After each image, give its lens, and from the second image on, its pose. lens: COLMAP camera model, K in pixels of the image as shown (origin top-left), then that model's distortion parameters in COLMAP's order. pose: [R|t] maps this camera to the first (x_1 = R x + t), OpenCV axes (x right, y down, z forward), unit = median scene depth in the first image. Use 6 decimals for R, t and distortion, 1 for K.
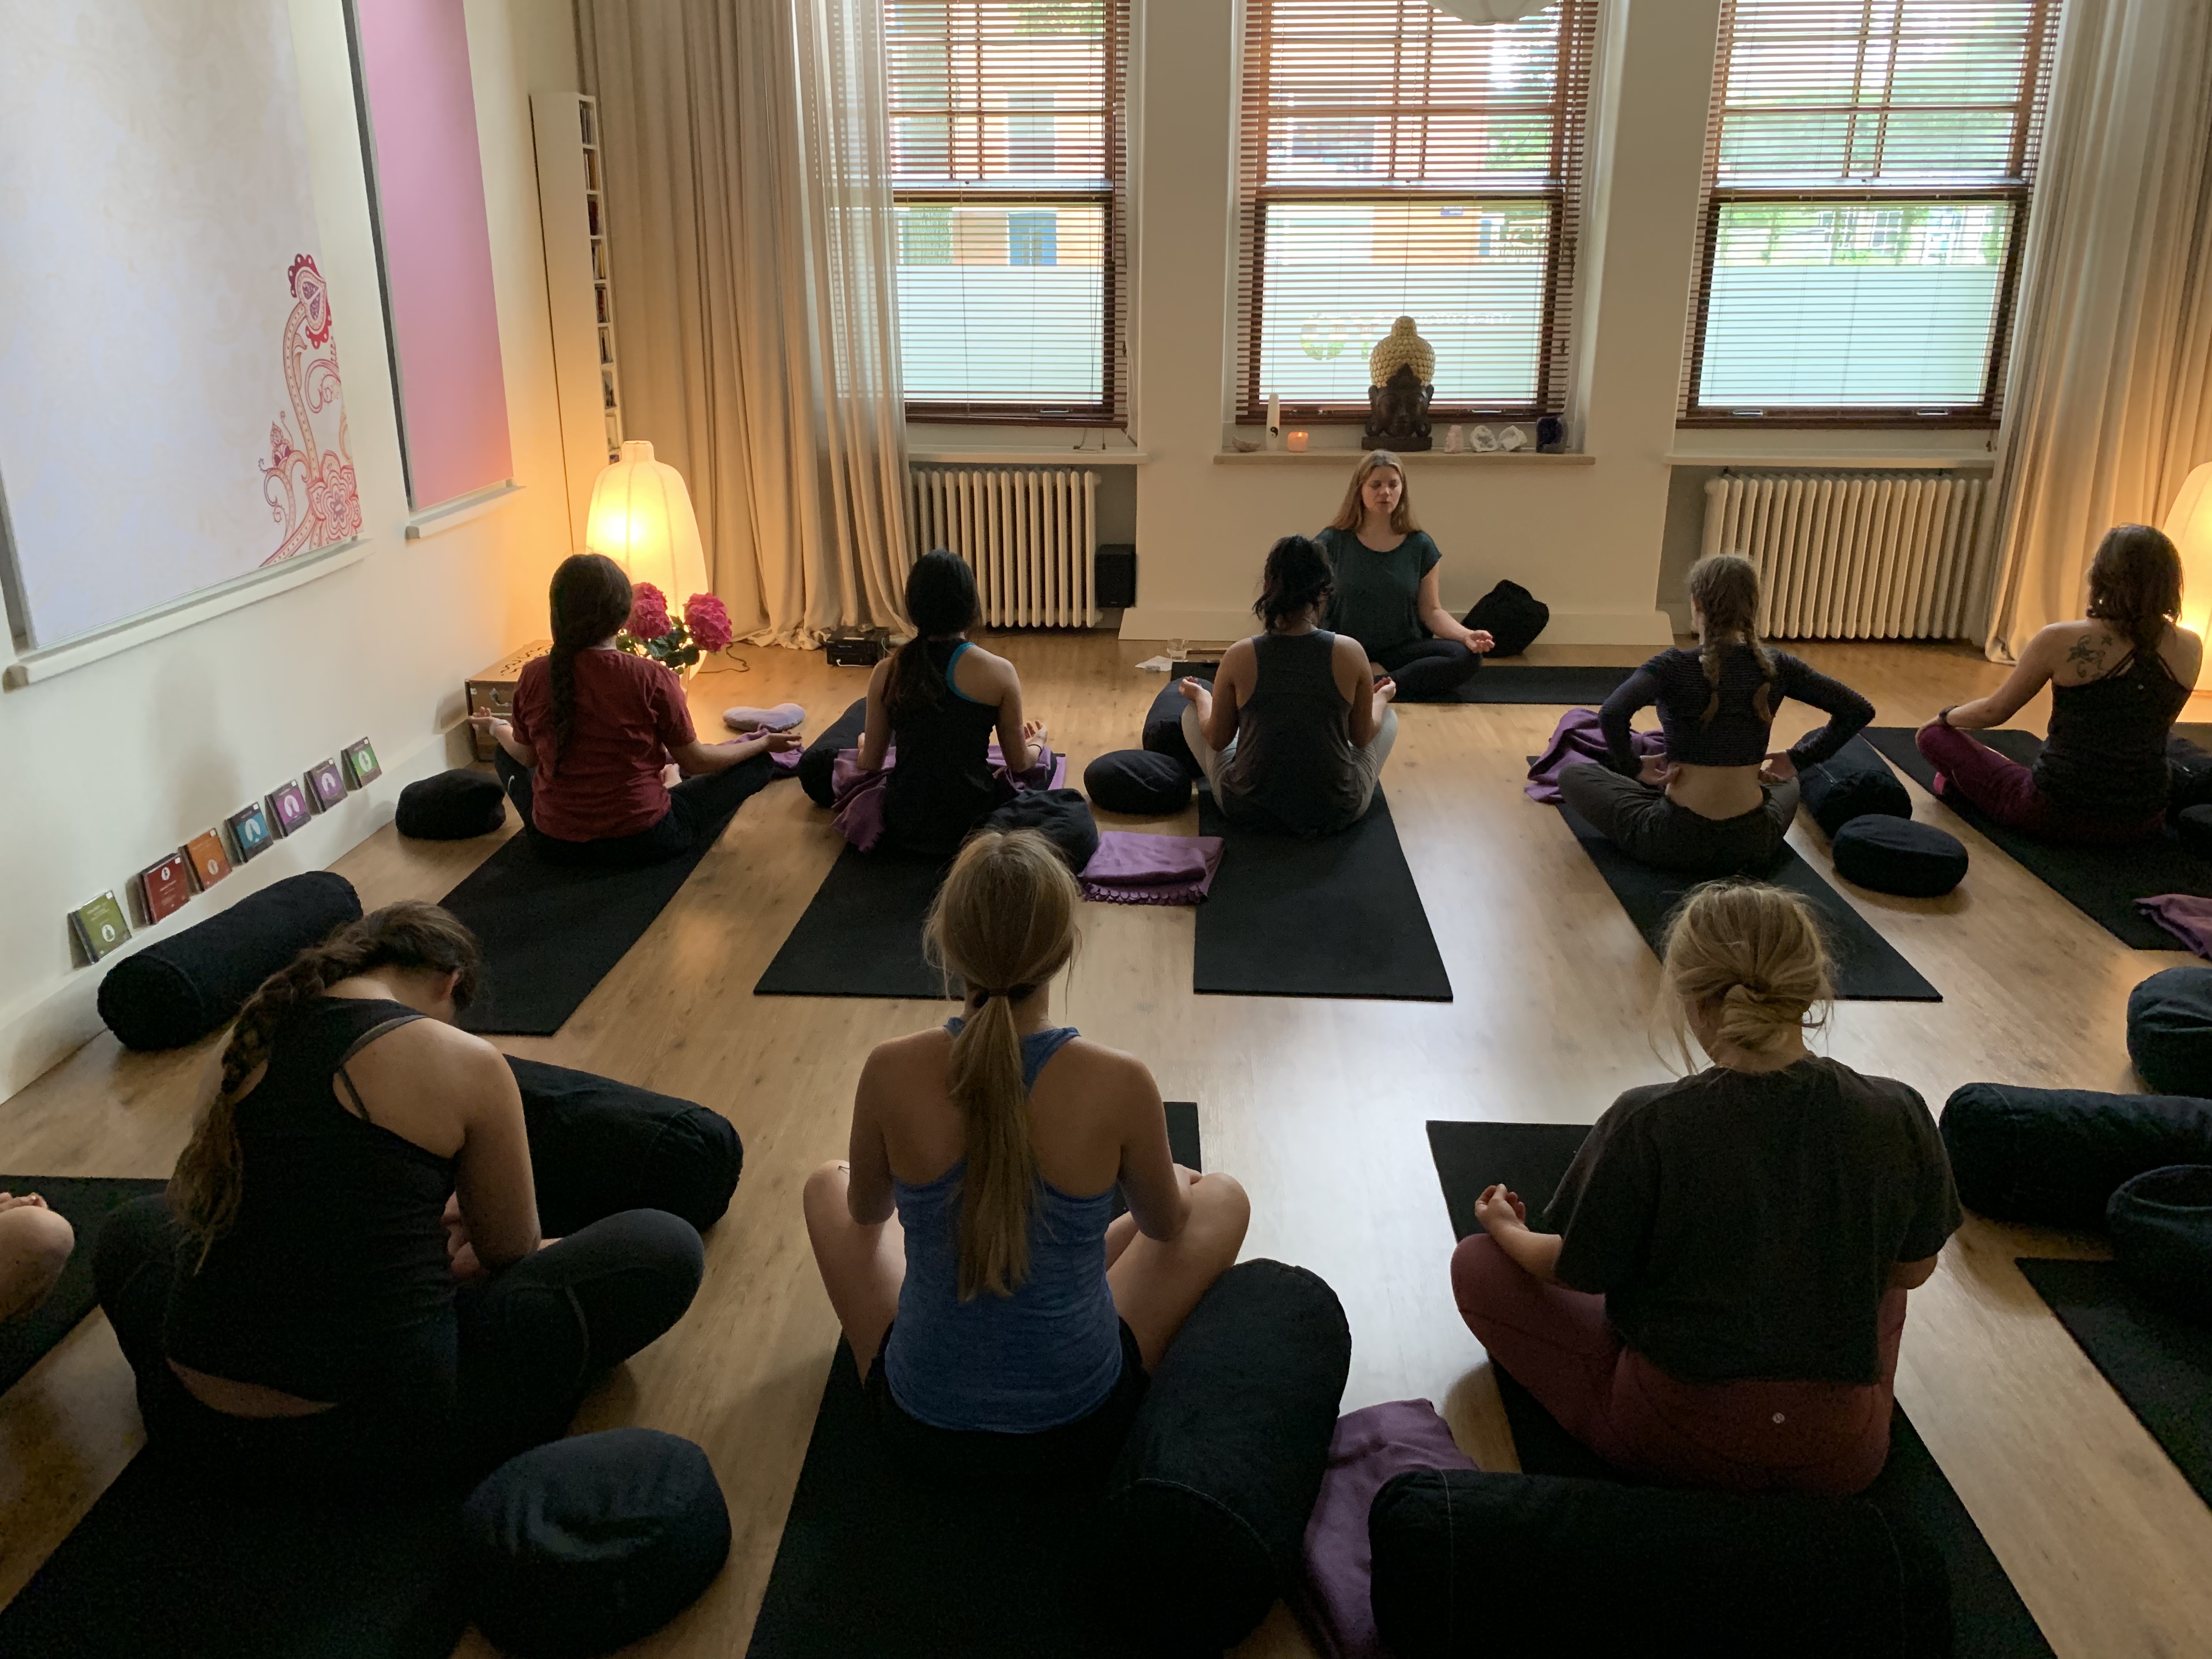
lens RADIAL K [[1695.0, 0, 1067.4], [0, 1695.0, 833.5], [0, 0, 1]] dist [-0.000552, 0.001640]
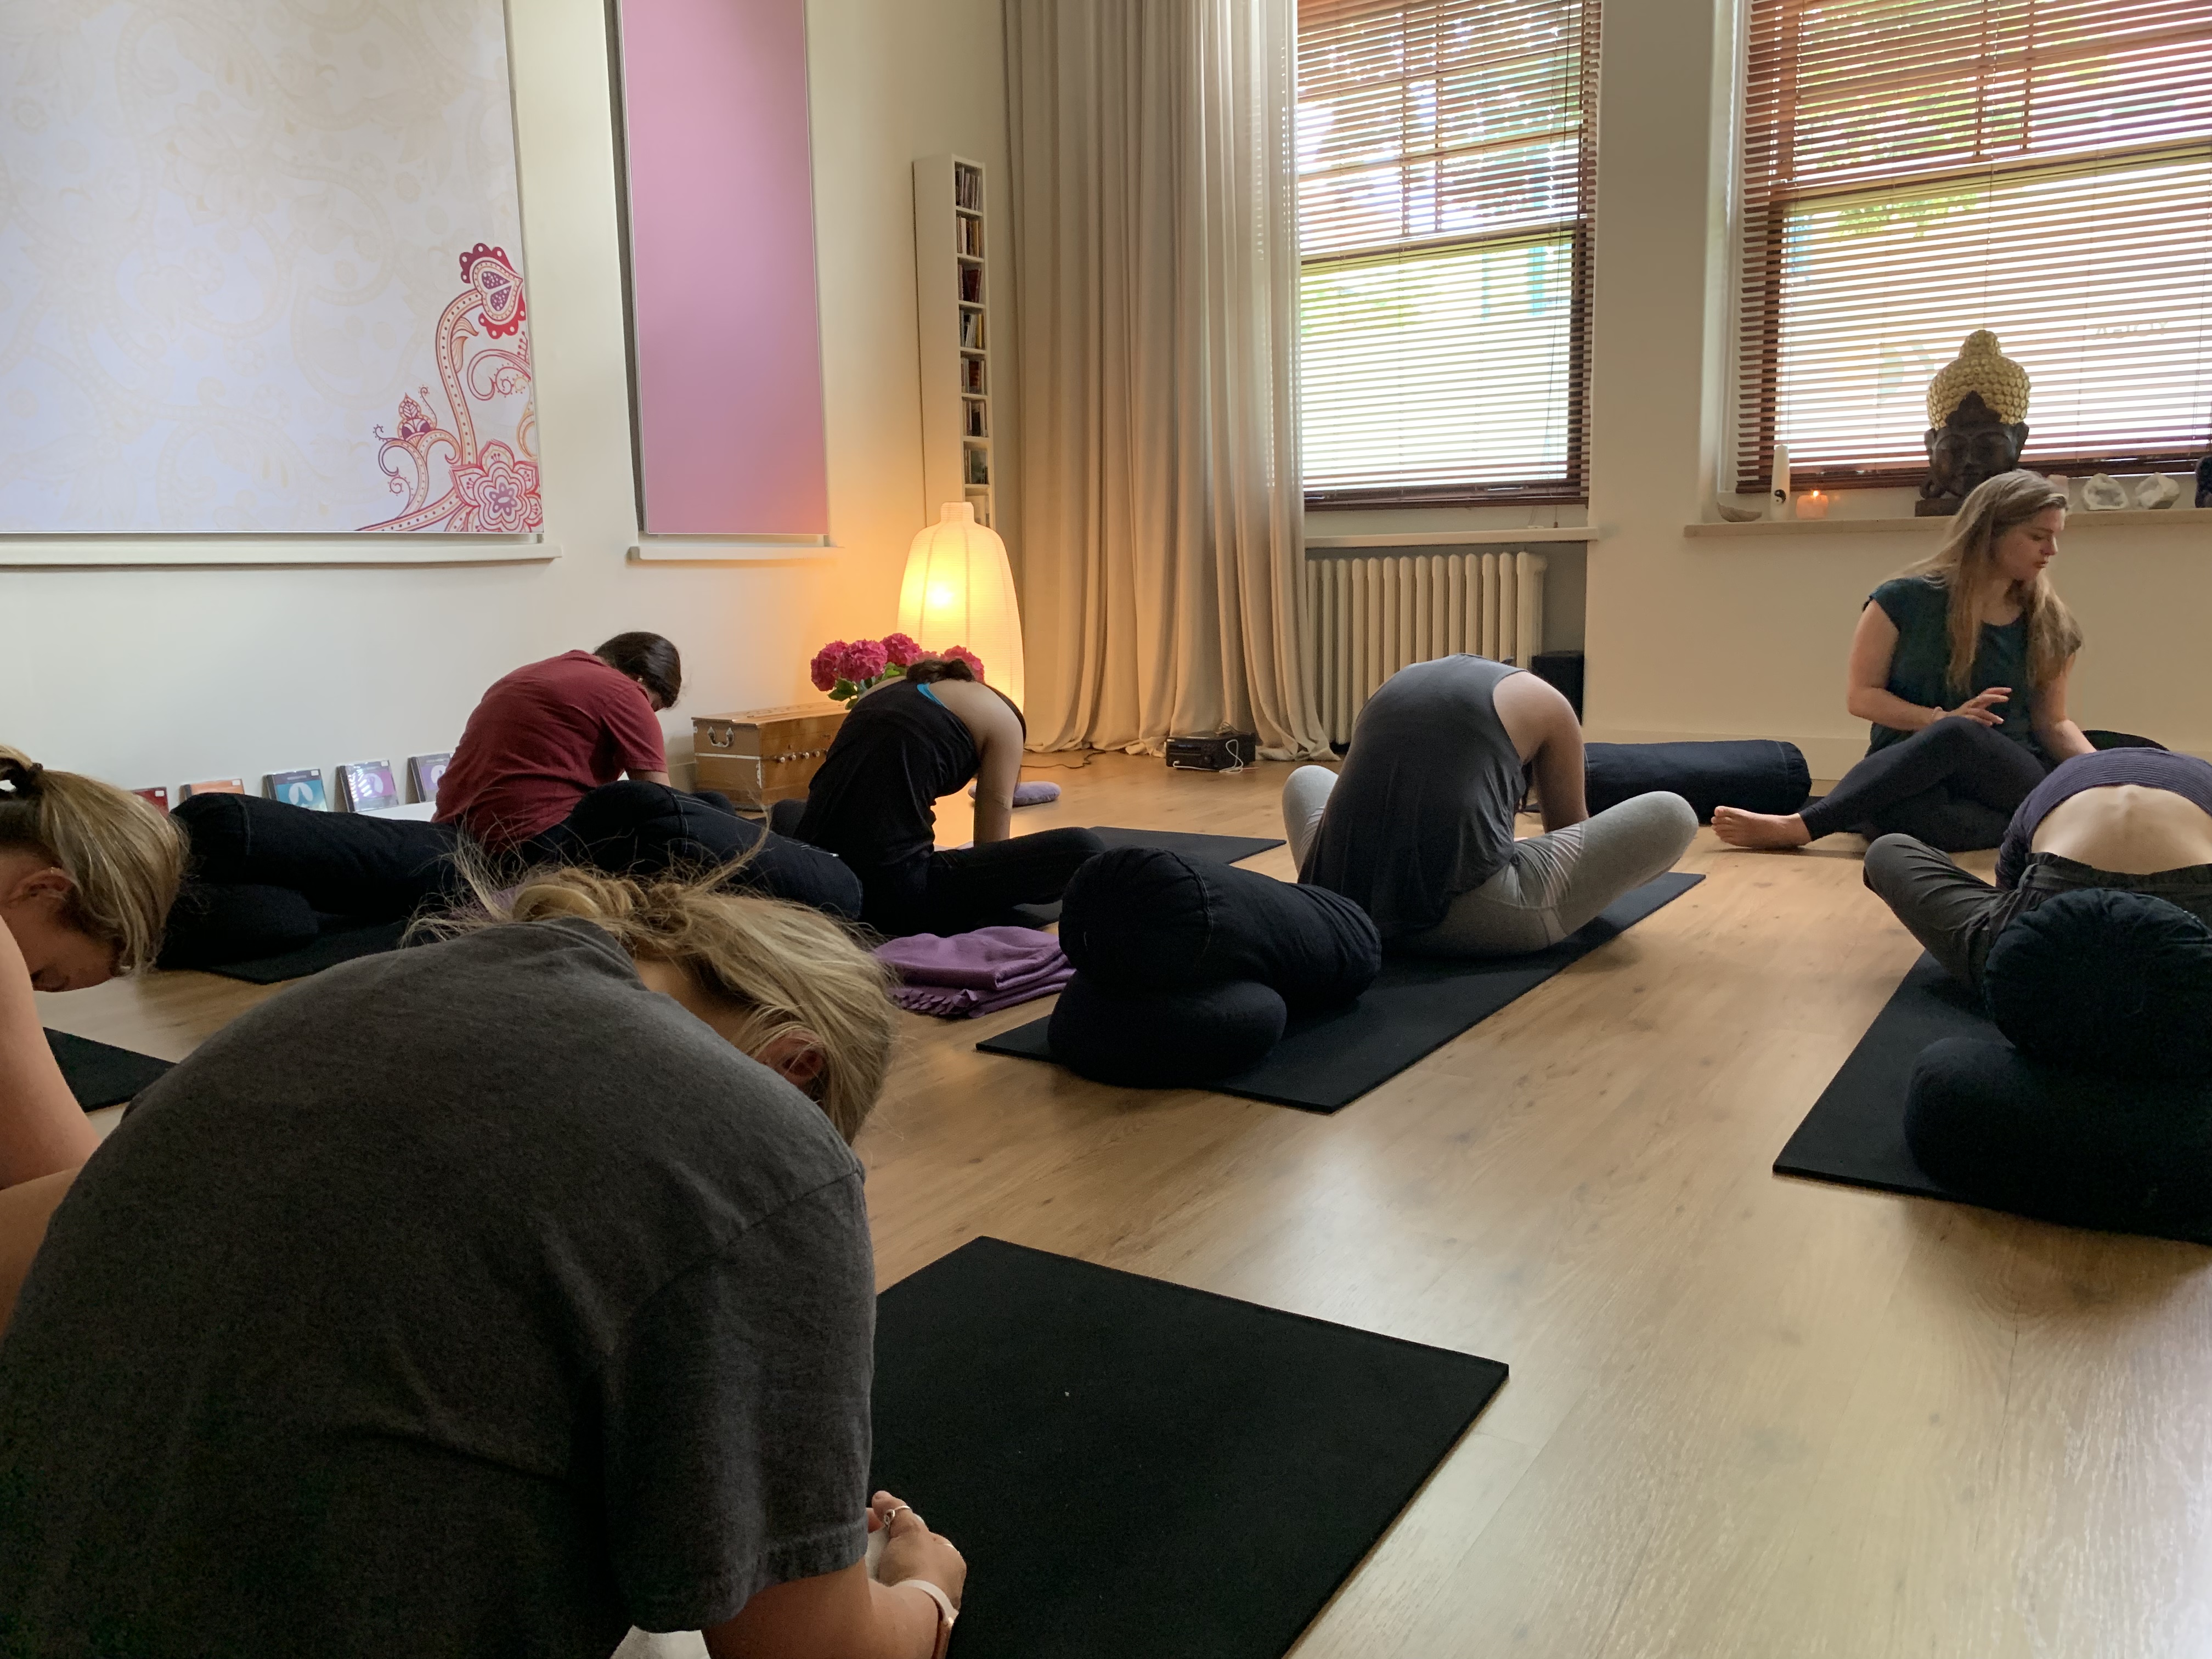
lens RADIAL K [[1695.0, 0, 1067.4], [0, 1695.0, 833.5], [0, 0, 1]] dist [-0.000552, 0.001640]
pose [[0.866992, 0.055989, -0.495167, 0.231343], [-0.140808, 0.980699, -0.135653, 0.055278], [0.478015, 0.187333, 0.858142, 0.239558]]
